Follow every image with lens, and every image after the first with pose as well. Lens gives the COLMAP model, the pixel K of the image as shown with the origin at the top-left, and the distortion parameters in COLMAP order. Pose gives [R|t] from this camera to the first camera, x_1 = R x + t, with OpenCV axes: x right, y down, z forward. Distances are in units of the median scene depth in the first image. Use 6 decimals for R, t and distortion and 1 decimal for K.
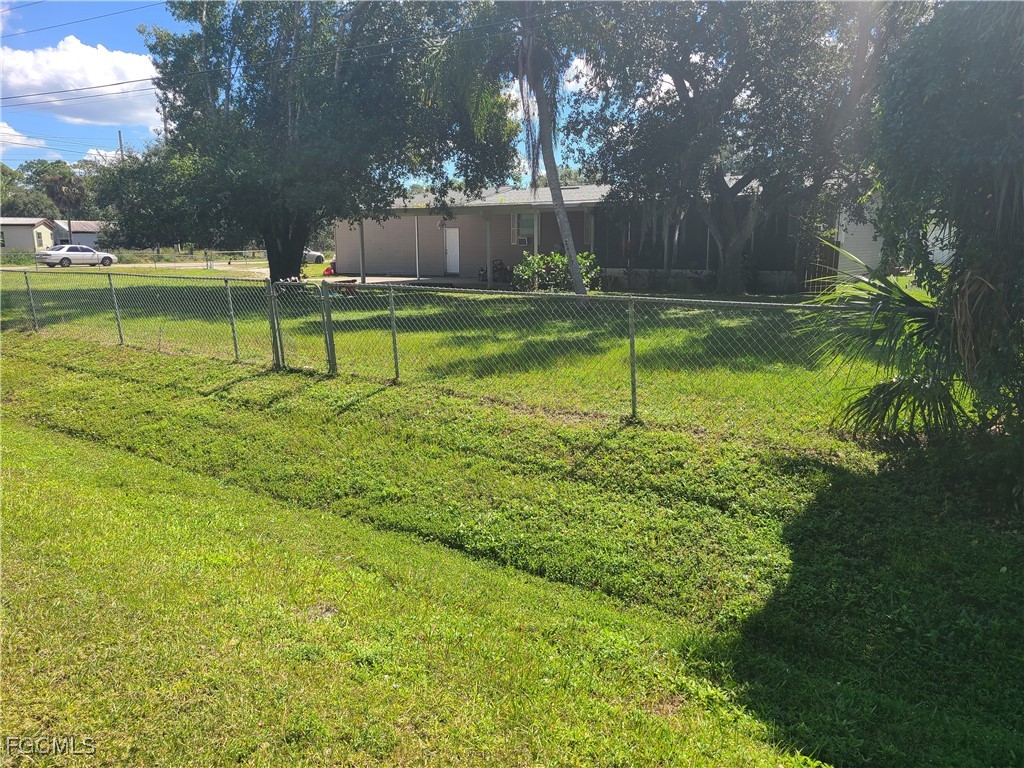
lens RADIAL K [[762.8, 0, 509.2], [0, 762.8, 382.1], [0, 0, 1]] dist [0.062296, -0.041241]
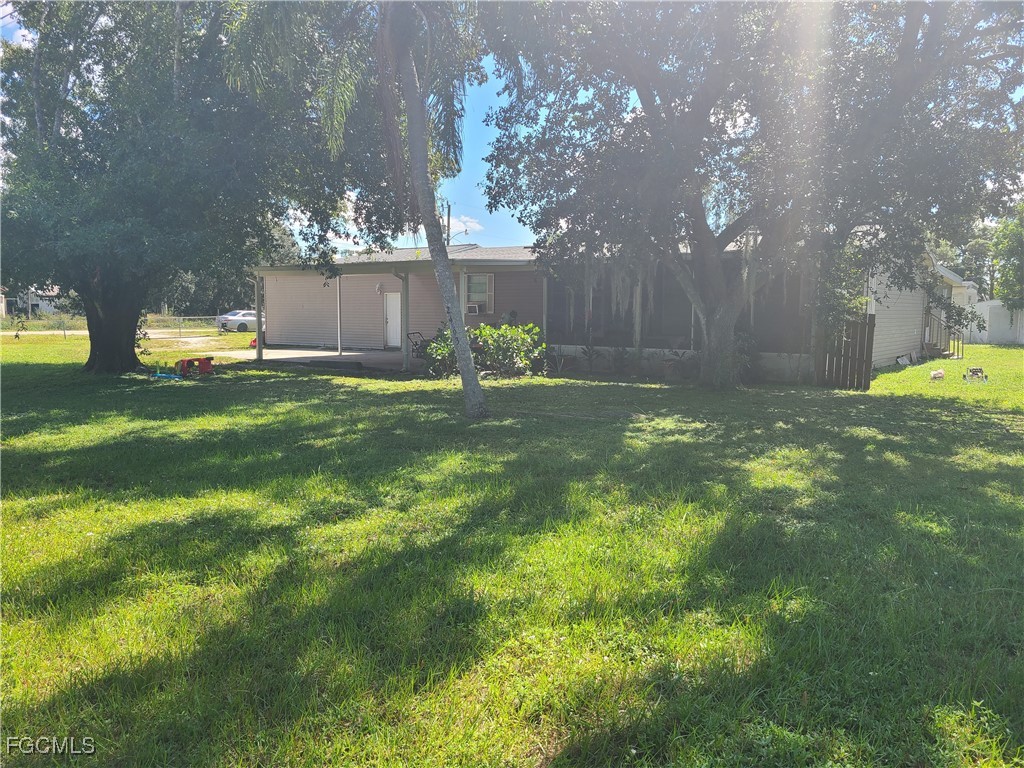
lens RADIAL K [[762.8, 0, 514.4], [0, 762.8, 386.1], [0, 0, 1]] dist [0.062296, -0.041241]
pose [[0.999899, 0.012466, -0.006842, 0.099866], [-0.012993, 0.996442, -0.083277, -0.051710], [0.005779, 0.083358, 0.996503, 0.287171]]
